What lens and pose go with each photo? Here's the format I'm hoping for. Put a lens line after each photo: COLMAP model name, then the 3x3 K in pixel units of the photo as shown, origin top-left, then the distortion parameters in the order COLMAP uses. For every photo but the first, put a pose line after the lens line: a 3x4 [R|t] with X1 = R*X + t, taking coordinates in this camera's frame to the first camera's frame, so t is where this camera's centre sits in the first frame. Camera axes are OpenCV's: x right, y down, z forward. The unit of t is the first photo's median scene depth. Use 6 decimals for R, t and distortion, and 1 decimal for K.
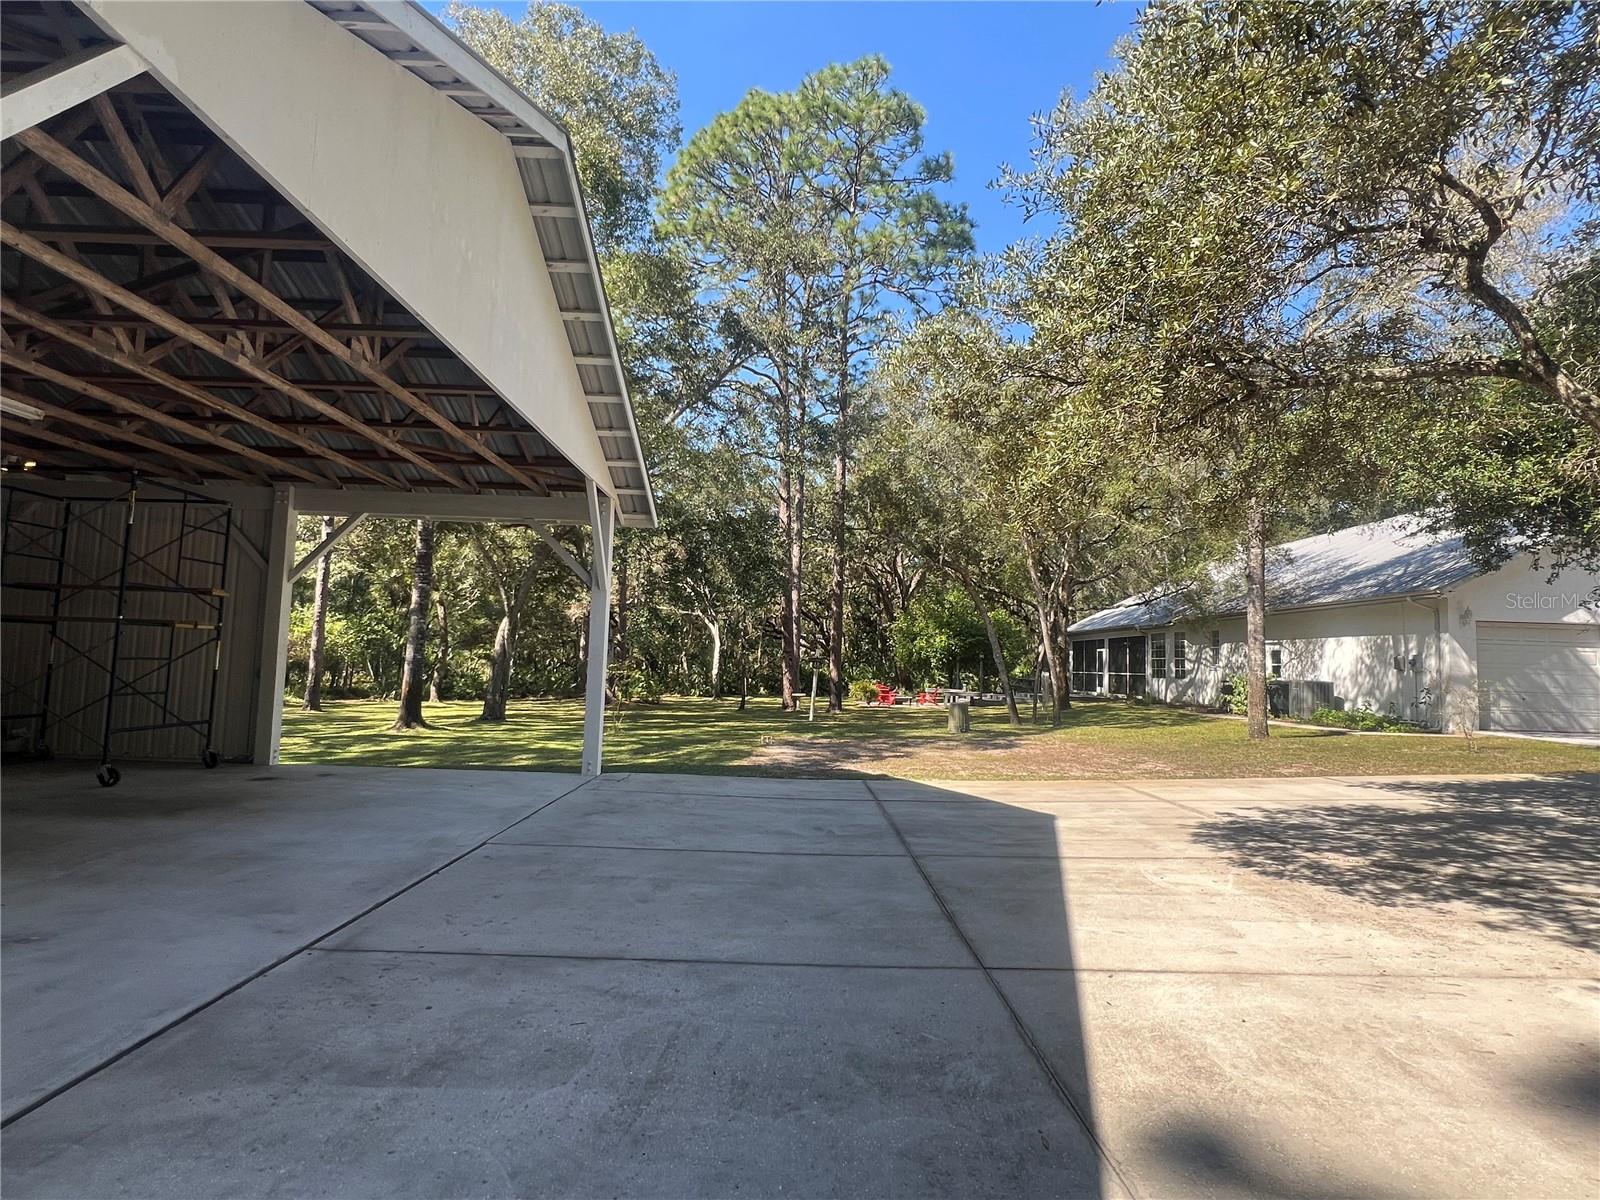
lens RADIAL K [[802.5, 0, 798.8], [0, 802.5, 599.1], [0, 0, 1]] dist [-0.001951, 0.000404]
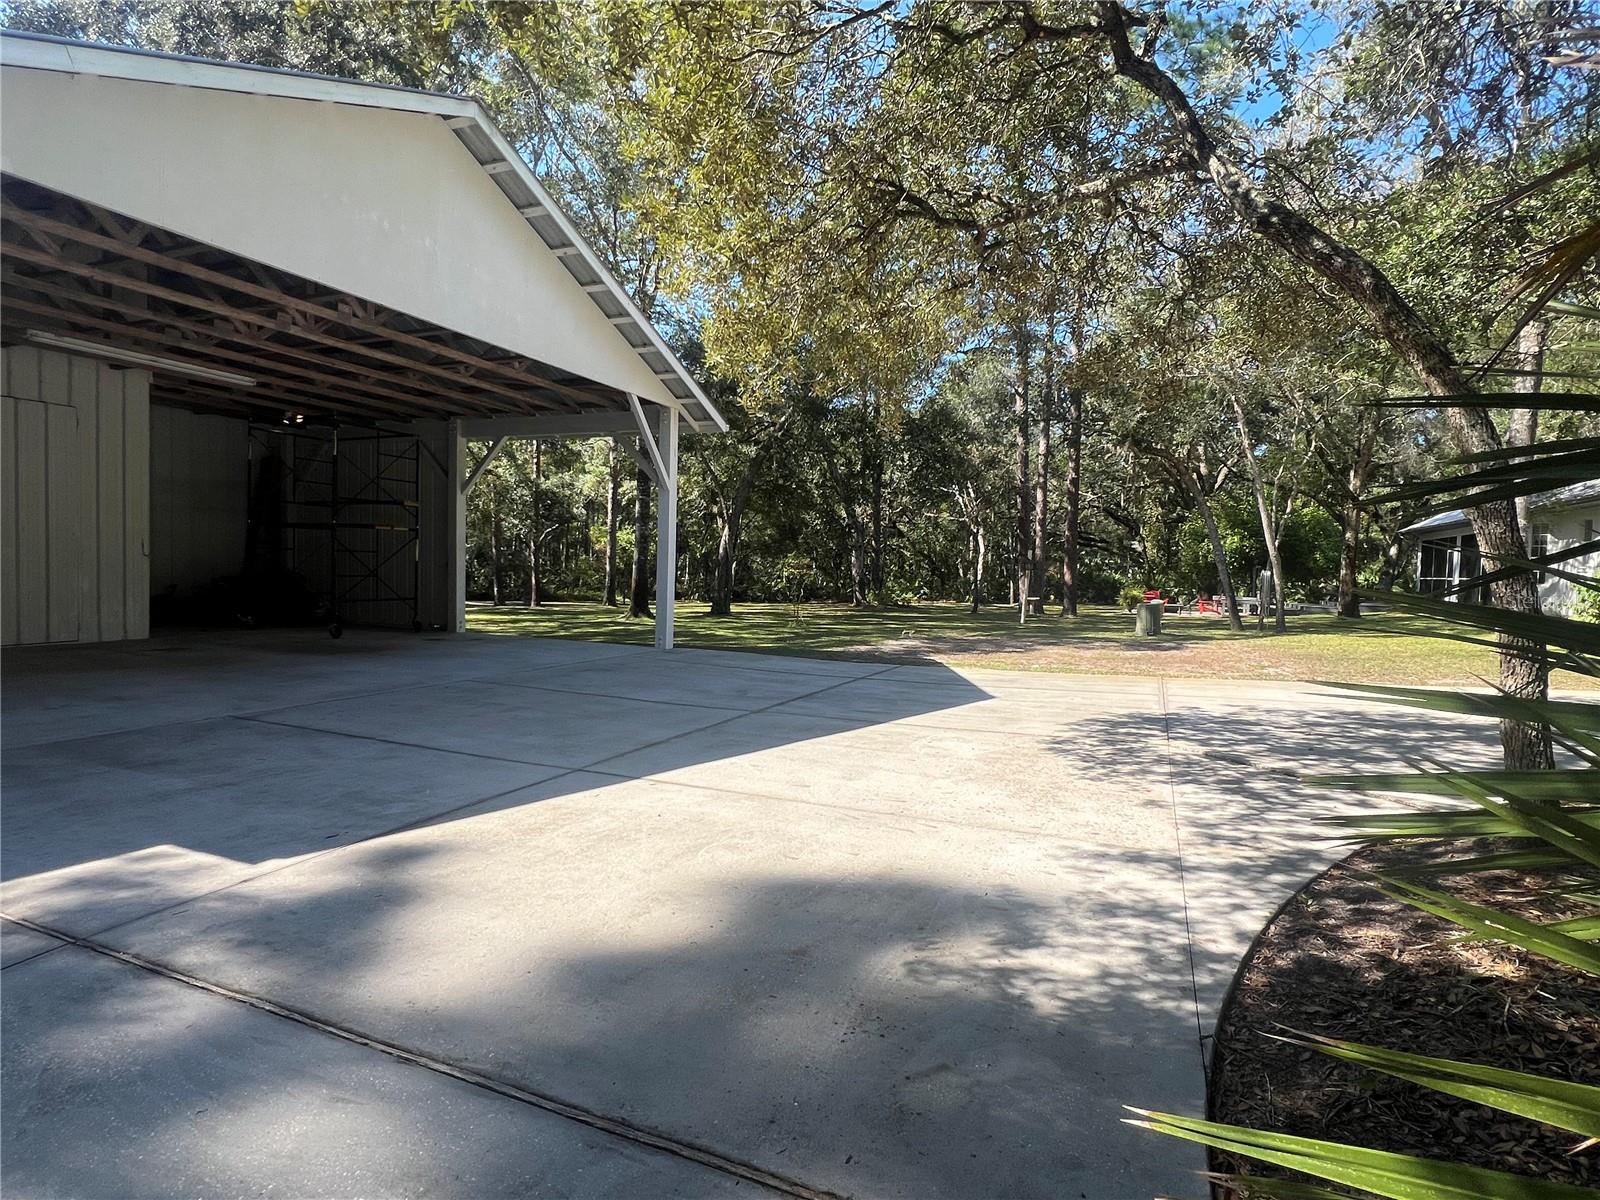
lens RADIAL K [[802.5, 0, 801.8], [0, 802.5, 597.6], [0, 0, 1]] dist [-0.001951, 0.000404]
pose [[0.917898, 0.010322, -0.396683, 0.896038], [0.032679, 0.994300, 0.101488, 0.072008], [0.395470, -0.106119, 0.912328, 0.034351]]
